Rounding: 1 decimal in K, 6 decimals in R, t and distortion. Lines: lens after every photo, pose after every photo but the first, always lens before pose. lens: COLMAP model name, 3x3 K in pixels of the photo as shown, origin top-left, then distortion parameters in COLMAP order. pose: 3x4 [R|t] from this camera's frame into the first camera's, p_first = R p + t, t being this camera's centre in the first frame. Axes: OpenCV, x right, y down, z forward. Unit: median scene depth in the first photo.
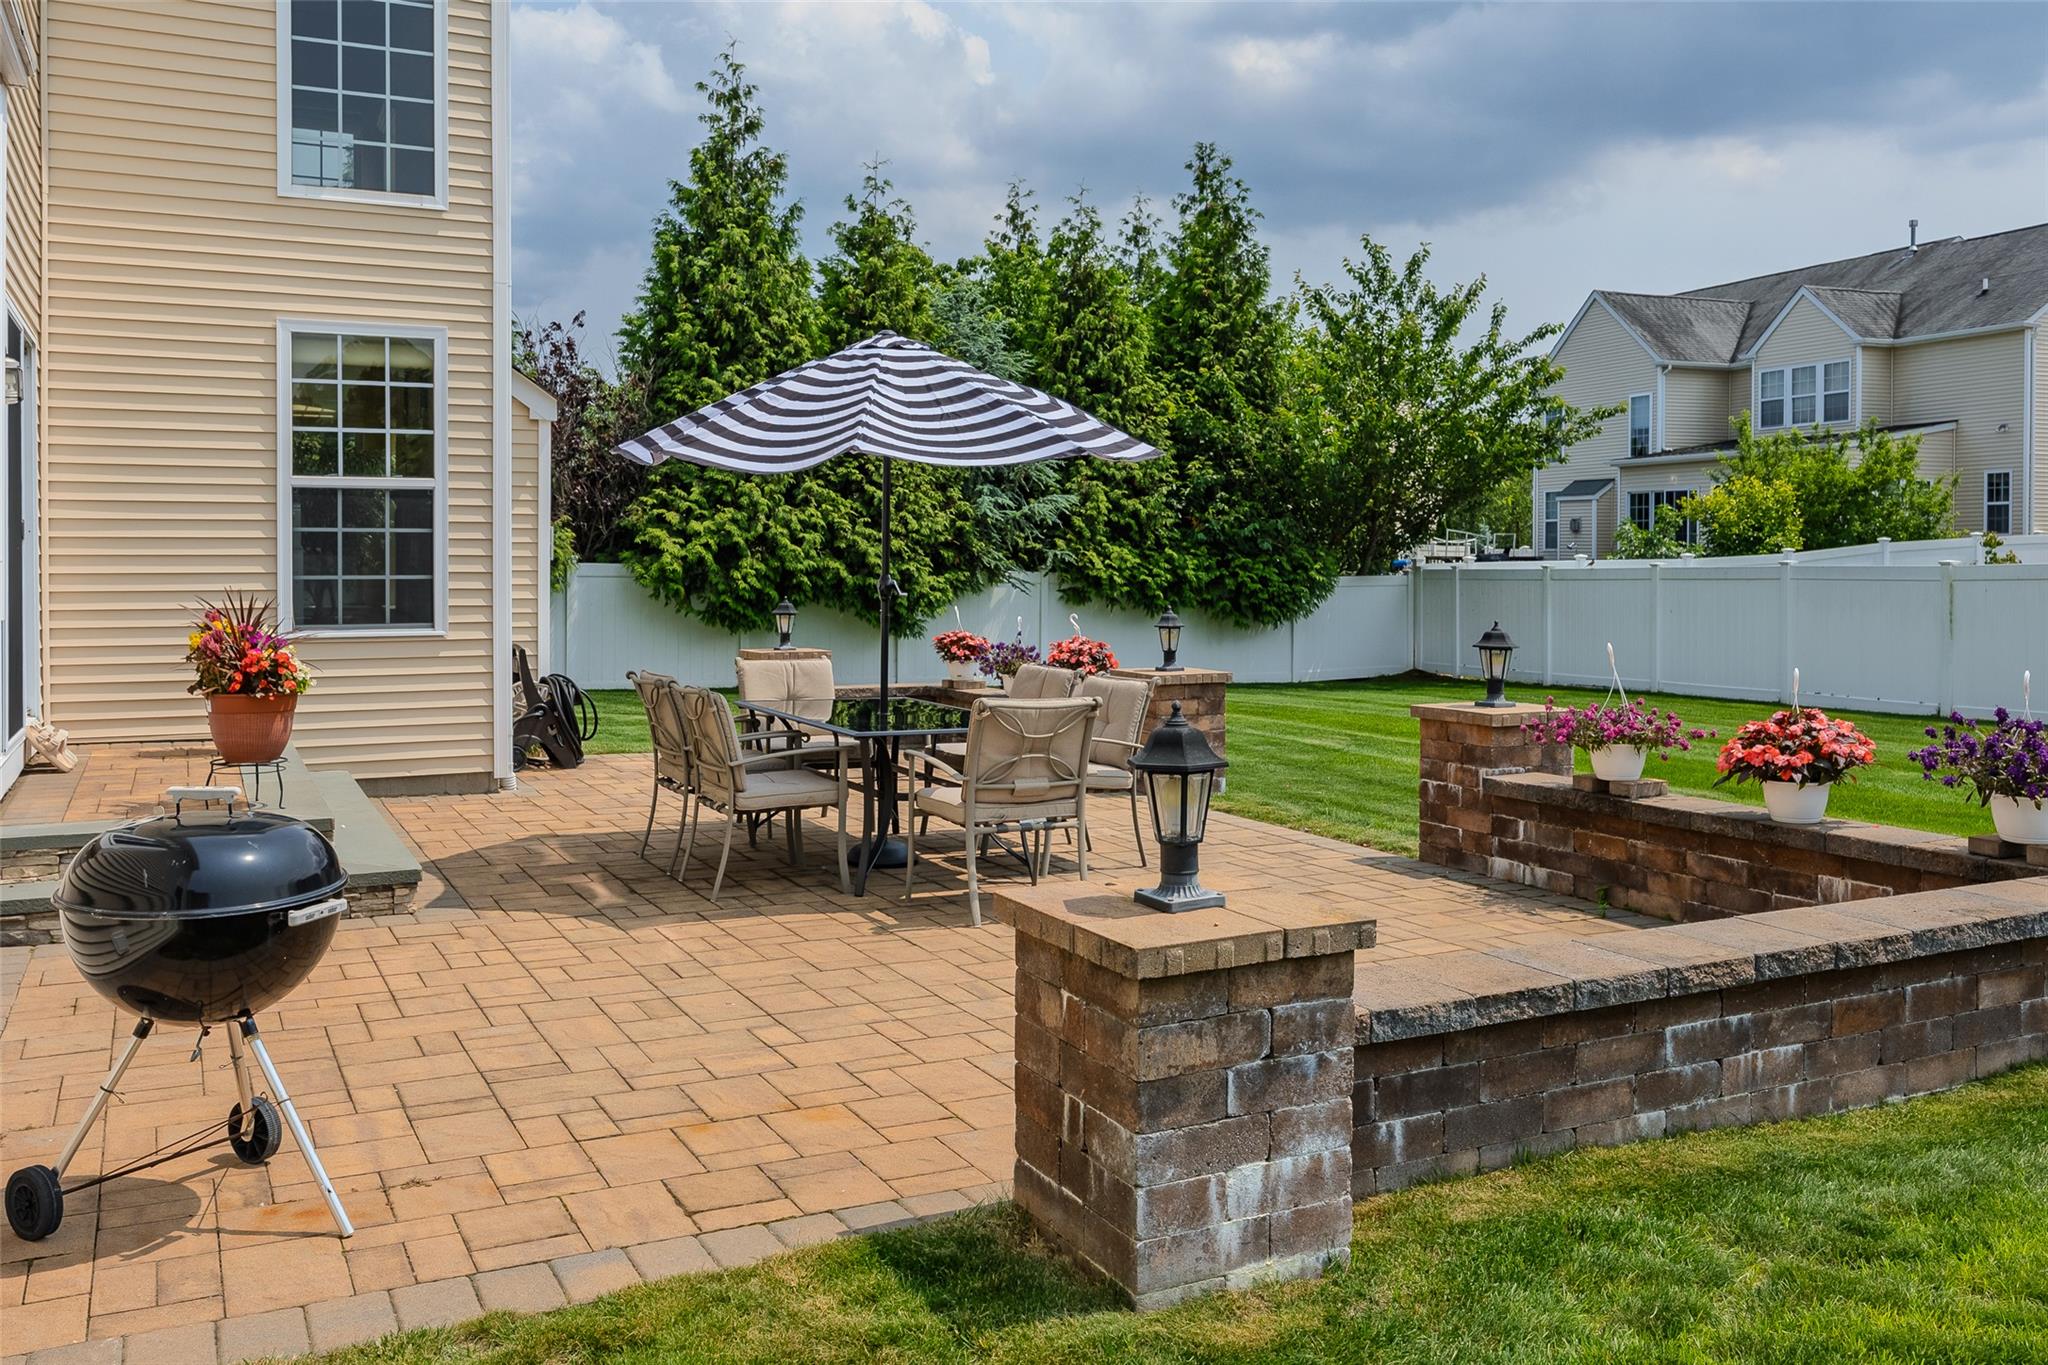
lens RADIAL K [[1758.8, 0, 1021.7], [0, 1758.8, 561.6], [0, 0, 1]] dist [0.013456, -0.003036]
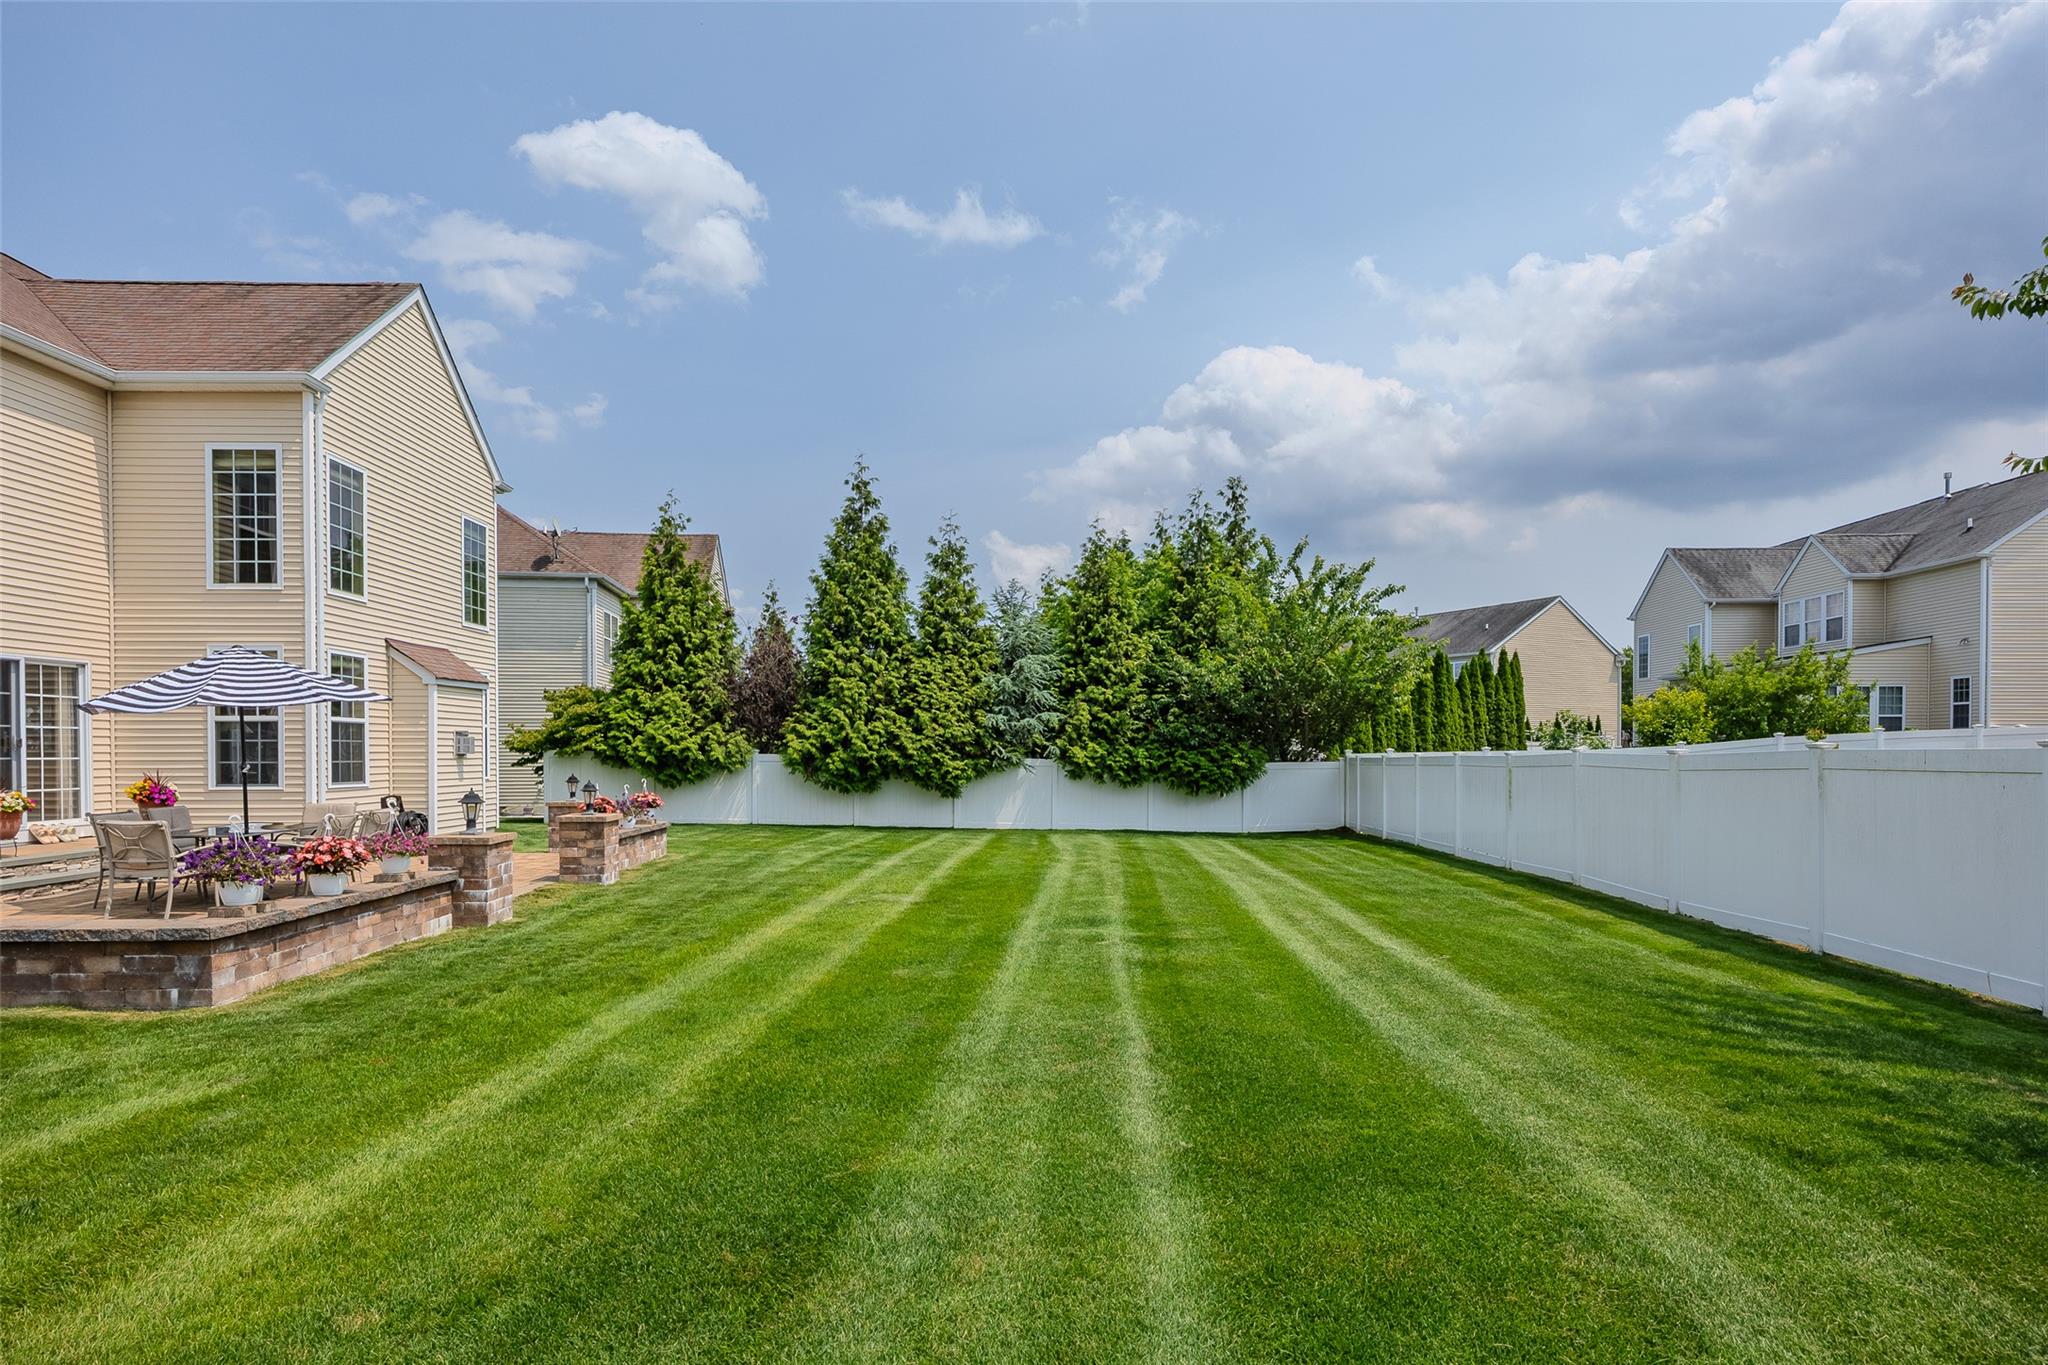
lens RADIAL K [[1115.7, 0, 1021.9], [0, 1115.7, 749.6], [0, 0, 1]] dist [-0.005824, -0.000370]
pose [[0.912217, -0.002109, -0.409703, 0.404797], [0.001451, 0.999997, -0.001917, -0.000979], [0.409706, 0.001154, 0.912217, 0.055592]]
